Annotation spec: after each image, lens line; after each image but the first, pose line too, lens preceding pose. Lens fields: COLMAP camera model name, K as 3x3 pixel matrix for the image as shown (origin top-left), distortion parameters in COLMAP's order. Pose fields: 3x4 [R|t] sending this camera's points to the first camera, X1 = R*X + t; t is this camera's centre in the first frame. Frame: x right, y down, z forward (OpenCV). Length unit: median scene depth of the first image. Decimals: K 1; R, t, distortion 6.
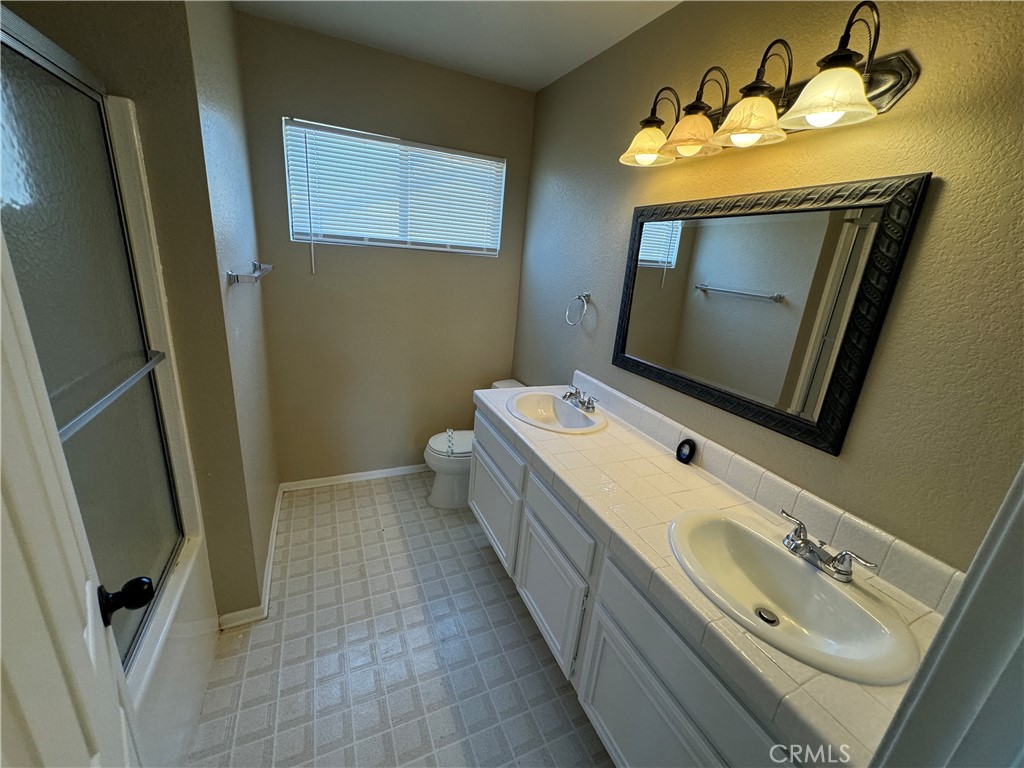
lens RADIAL K [[408.7, 0, 510.2], [0, 408.7, 383.8], [0, 0, 1]] dist [0.001363, -0.000158]
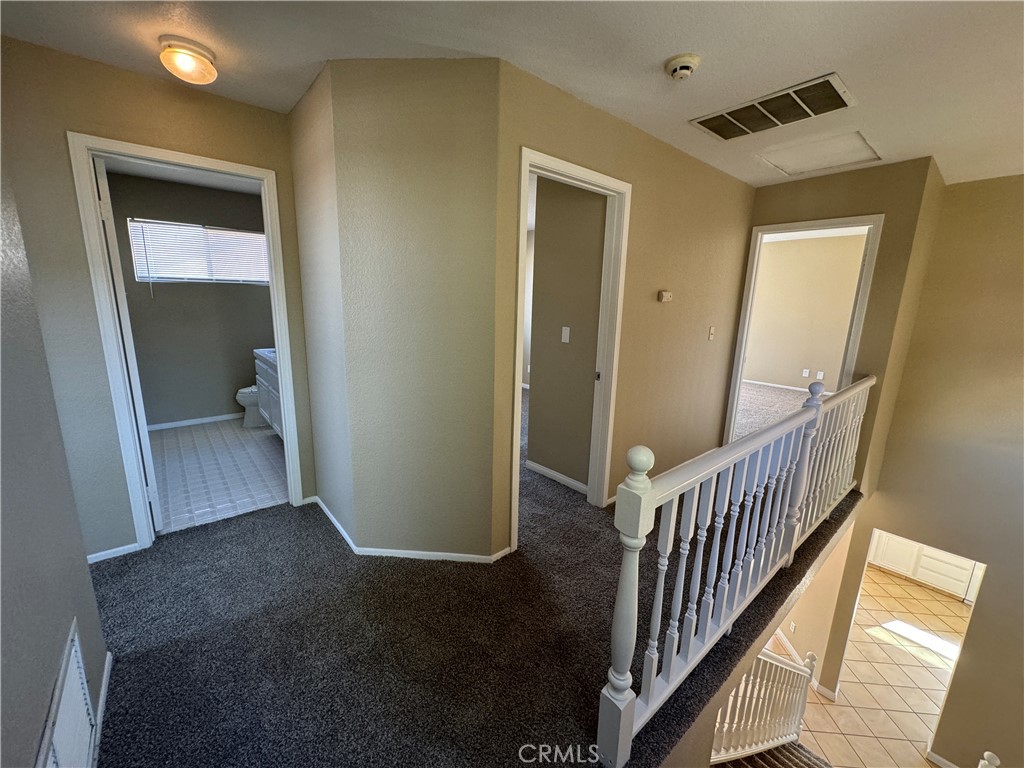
lens RADIAL K [[408.7, 0, 512.9], [0, 408.7, 382.1], [0, 0, 1]] dist [0.001363, -0.000158]
pose [[0.957742, -0.112631, 0.264659, 0.525127], [0.134057, 0.988886, -0.064284, 0.427436], [-0.254477, 0.097047, 0.962197, -1.113873]]
